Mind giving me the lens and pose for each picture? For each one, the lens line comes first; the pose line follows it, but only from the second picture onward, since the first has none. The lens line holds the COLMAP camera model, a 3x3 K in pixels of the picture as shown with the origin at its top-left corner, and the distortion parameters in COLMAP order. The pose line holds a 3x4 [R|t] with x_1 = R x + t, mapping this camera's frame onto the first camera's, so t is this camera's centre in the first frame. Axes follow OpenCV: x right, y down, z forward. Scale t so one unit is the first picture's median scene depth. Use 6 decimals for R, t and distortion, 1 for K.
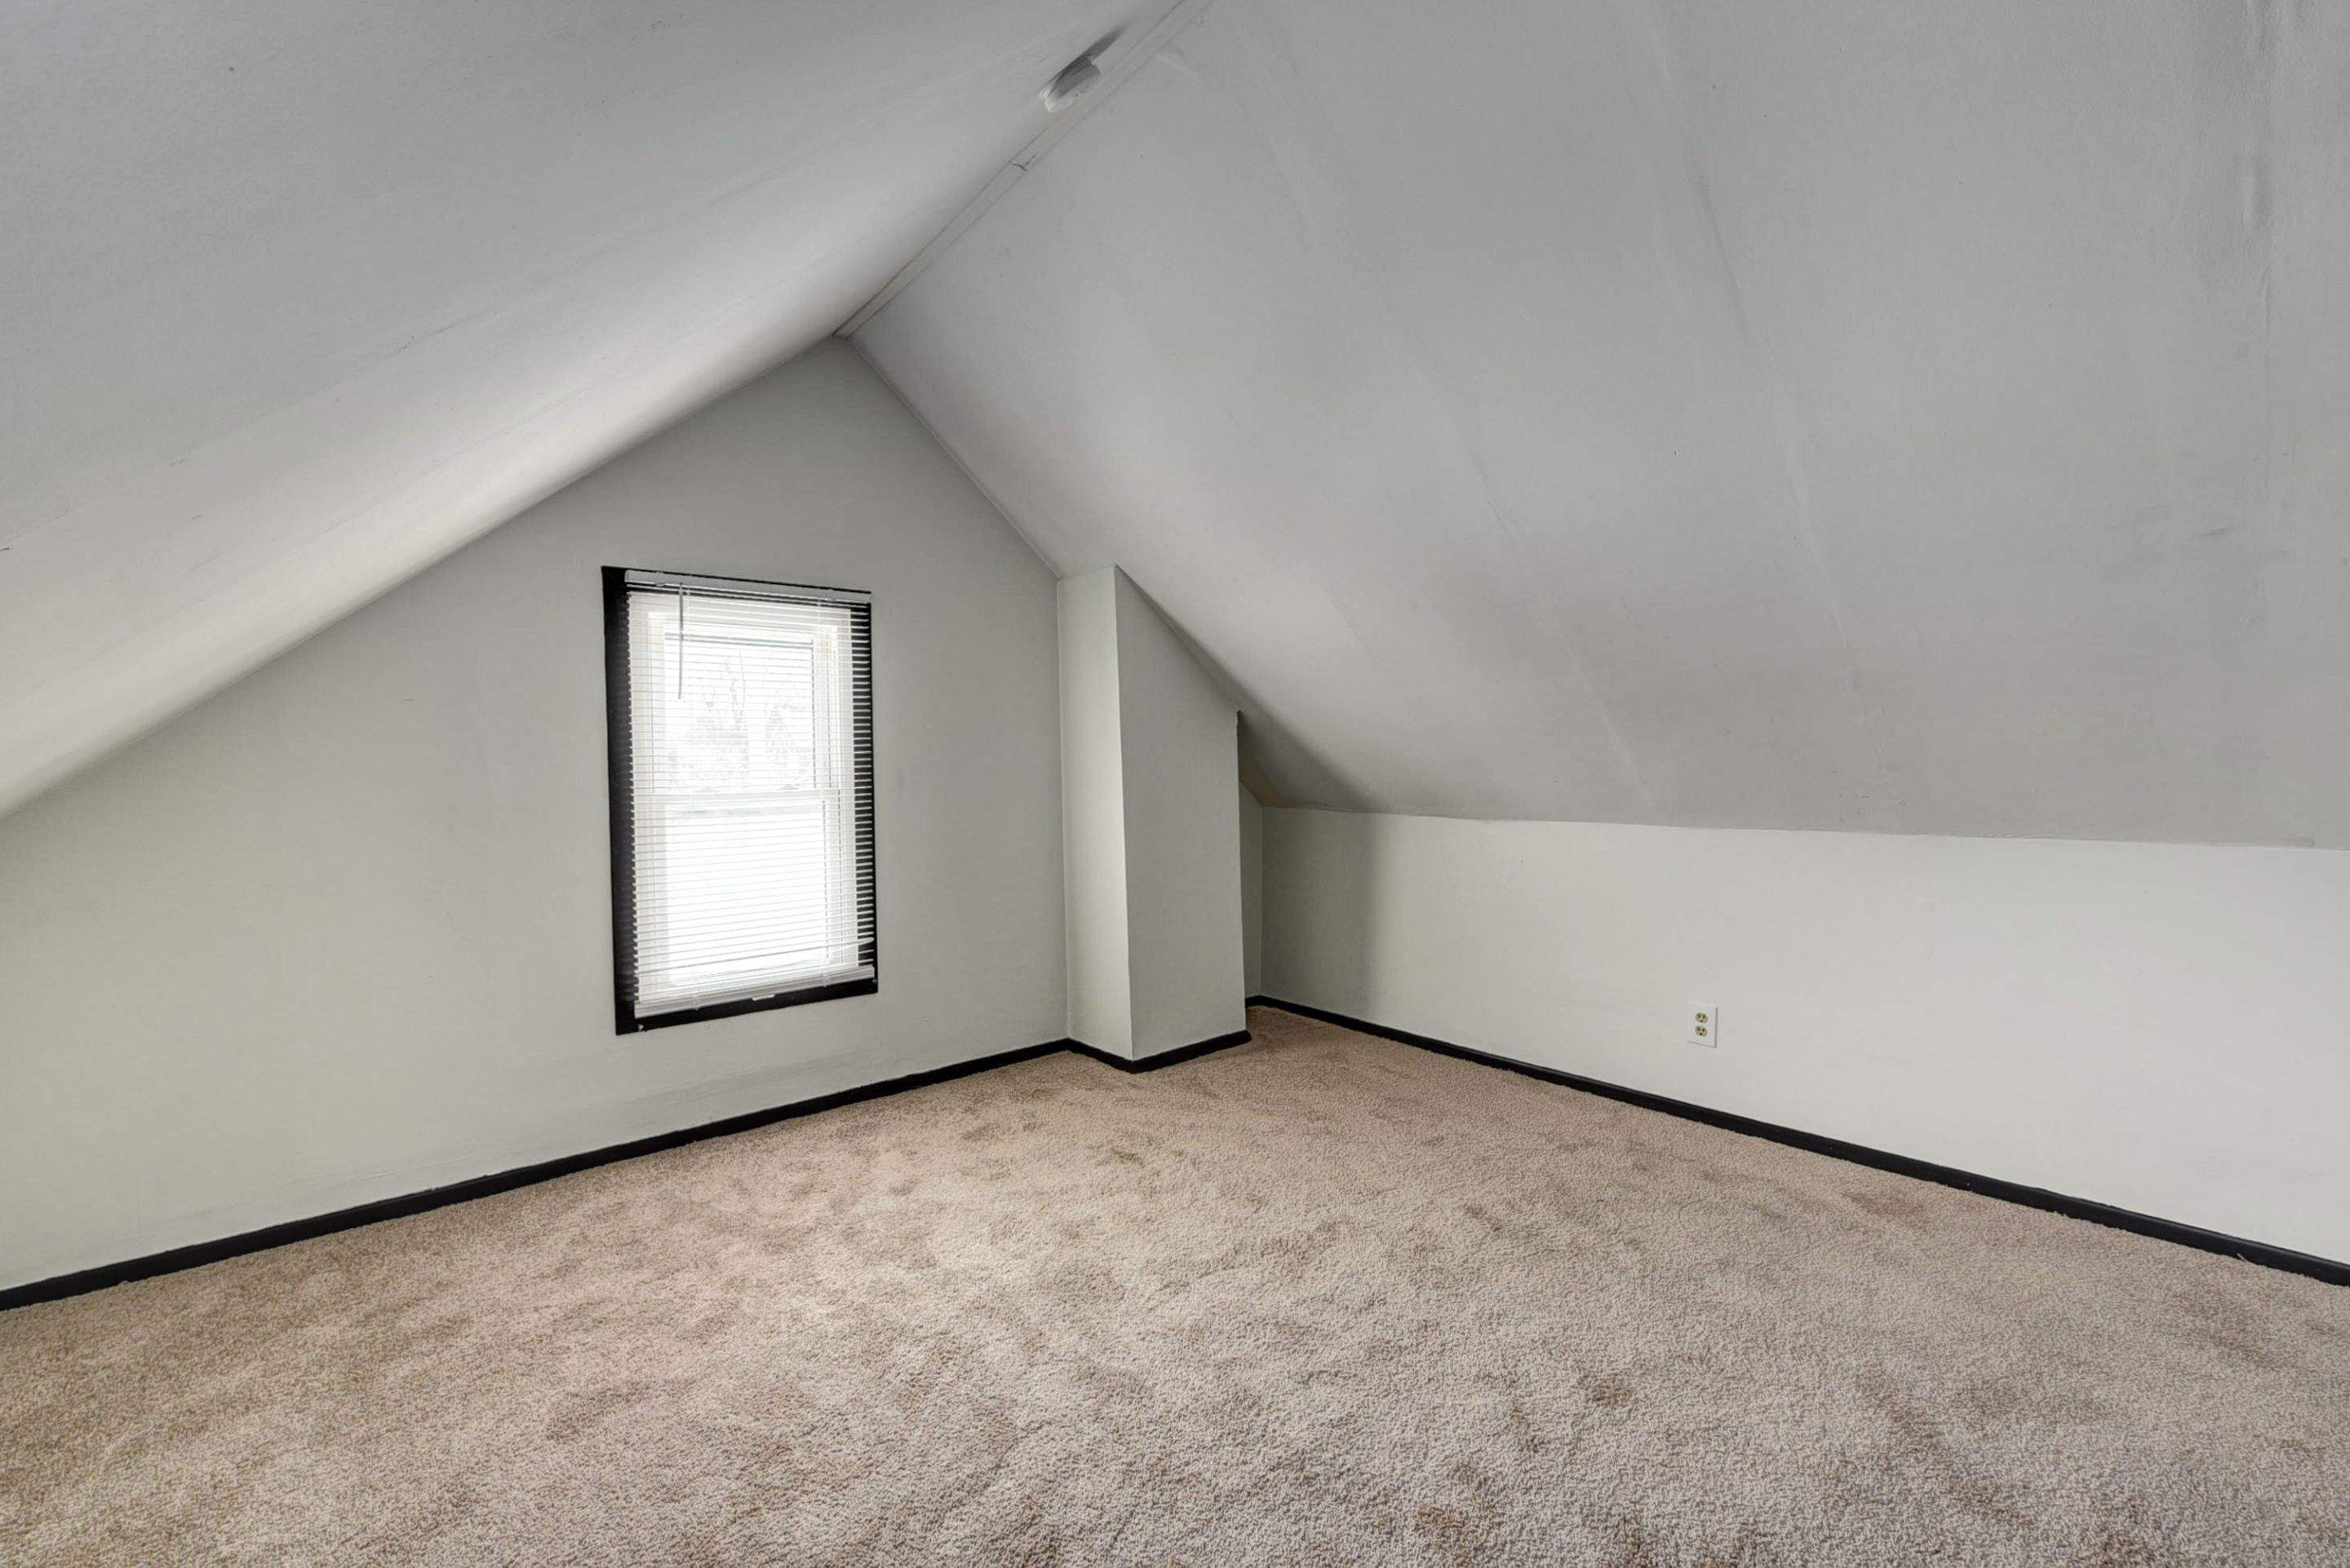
lens RADIAL K [[943.6, 0, 1175.0], [0, 943.6, 782.8], [0, 0, 1]] dist [-0.009695, -0.000240]
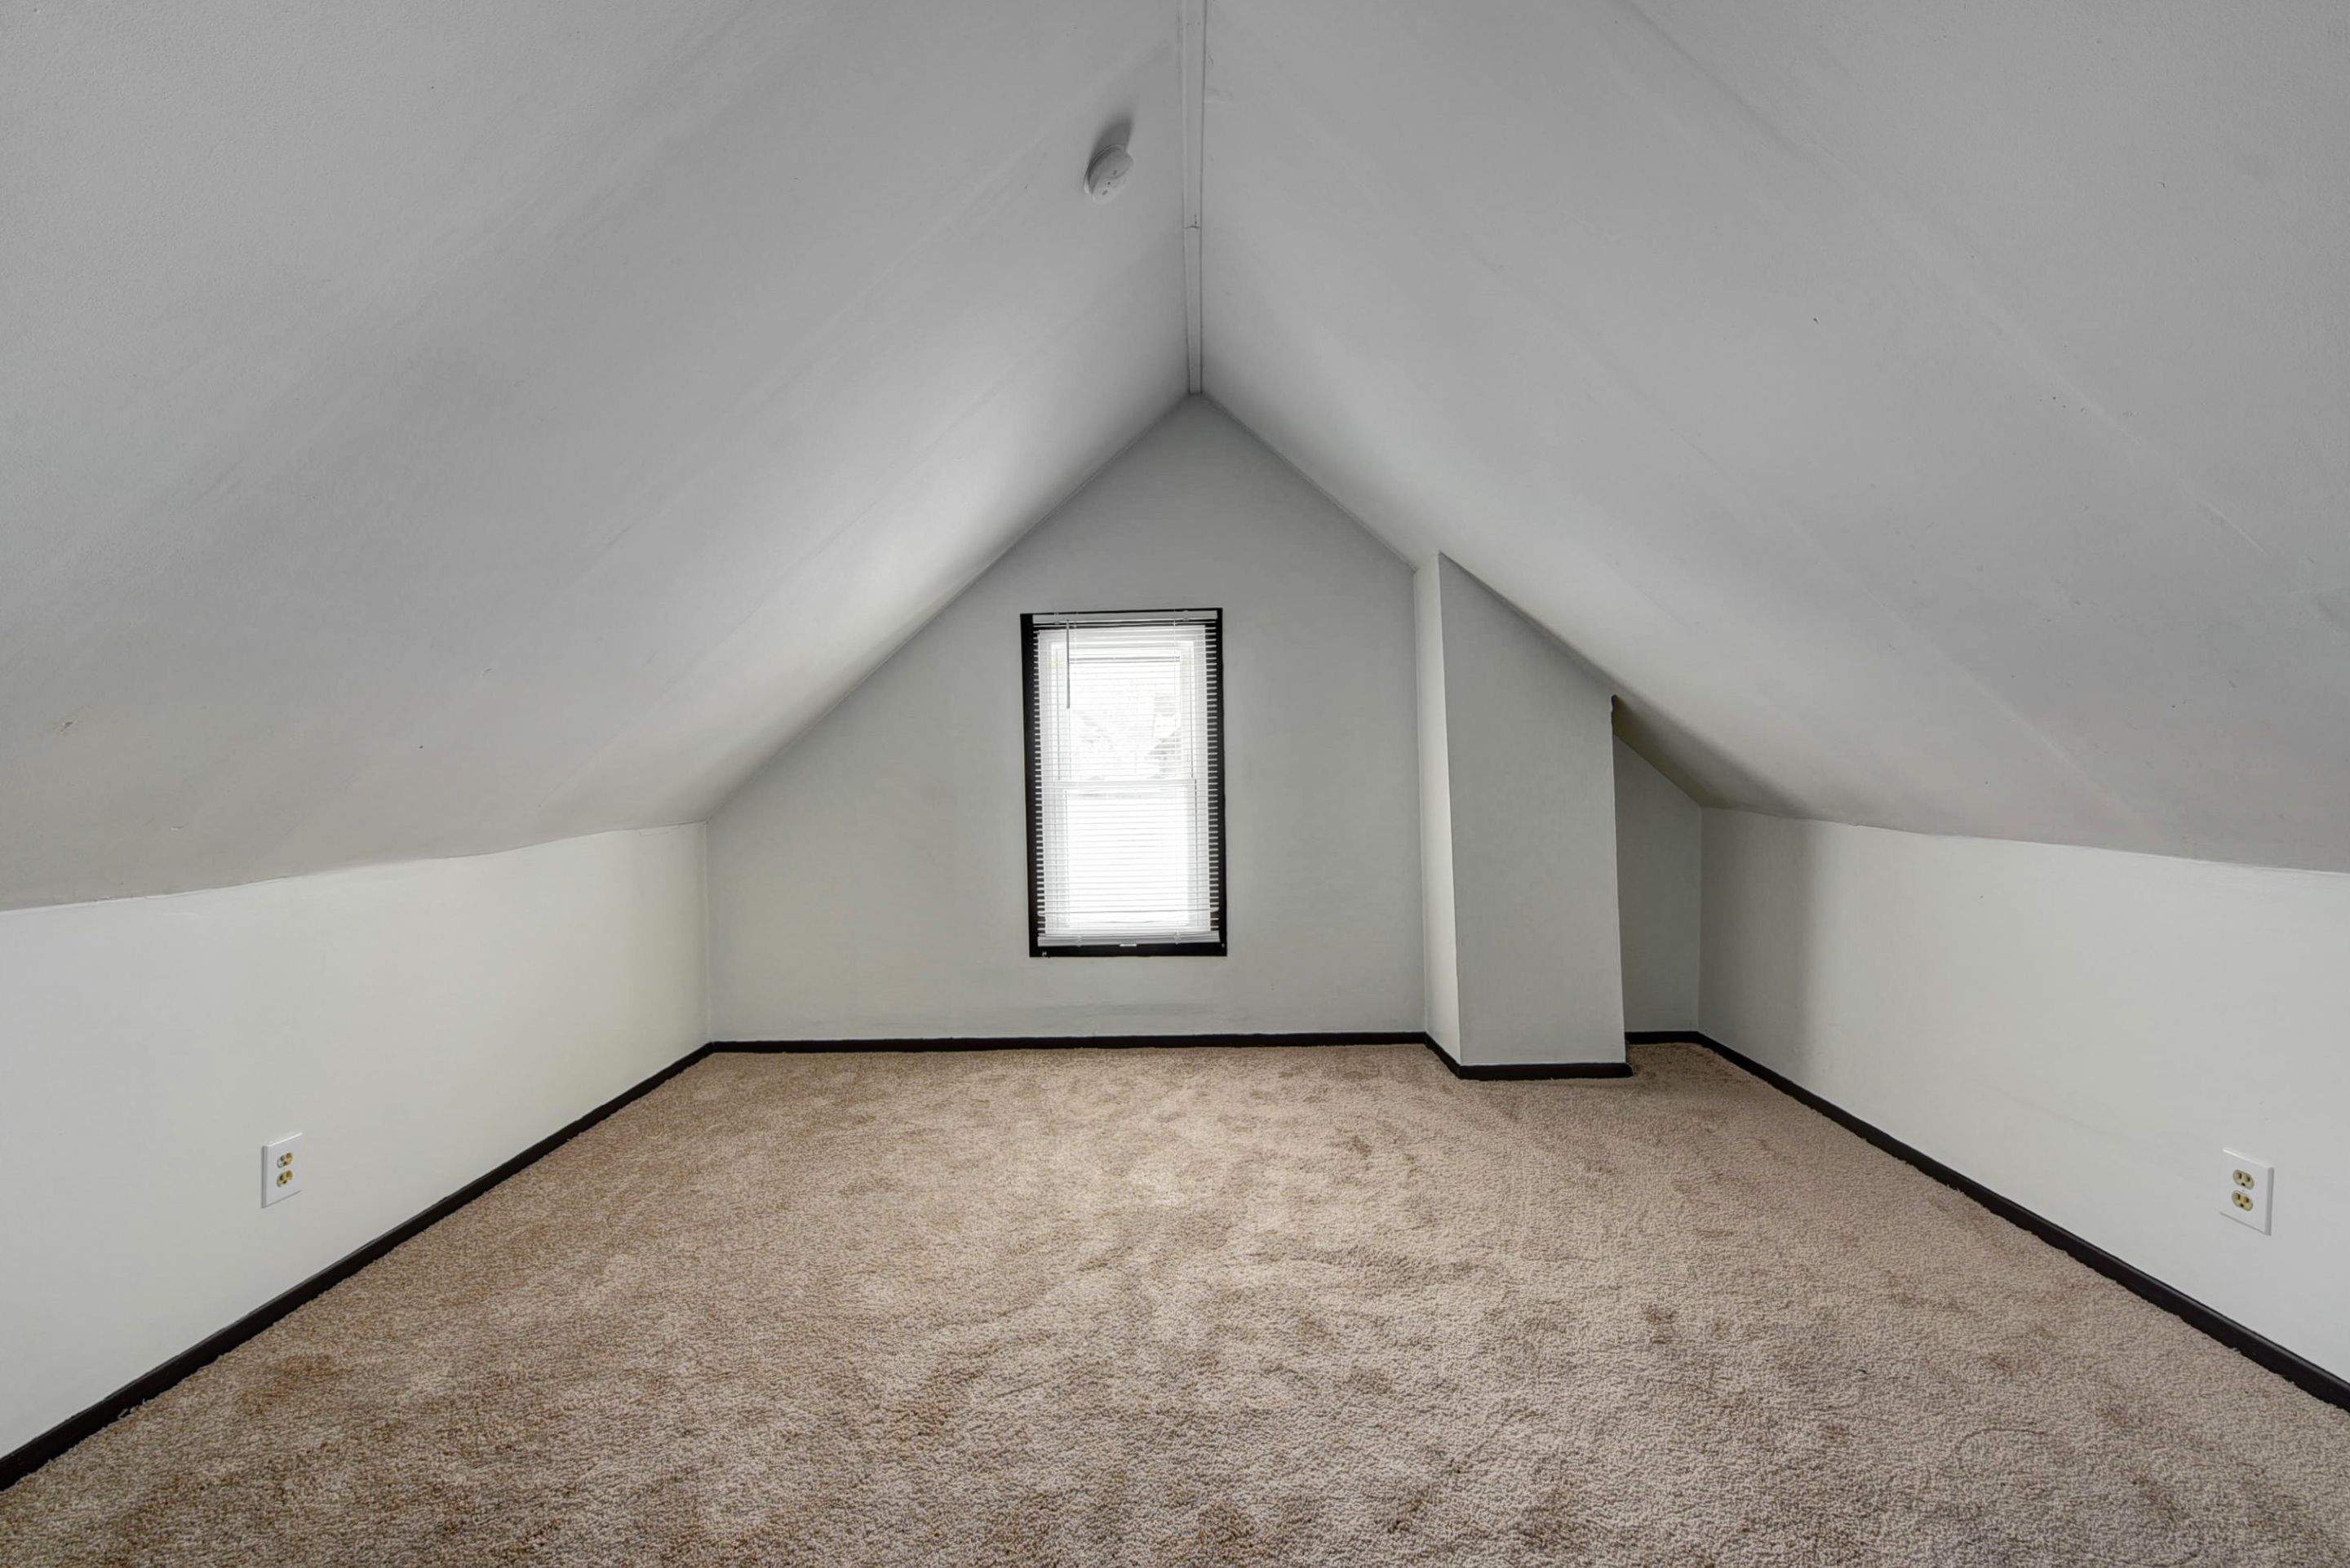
lens RADIAL K [[940.8, 0, 1181.3], [0, 940.8, 784.3], [0, 0, 1]] dist [-0.001376, -0.004011]
pose [[0.755864, 0.017859, -0.654485, 0.455050], [-0.009326, 0.999820, 0.016512, -0.006585], [0.654663, -0.006377, 0.755894, 0.111751]]
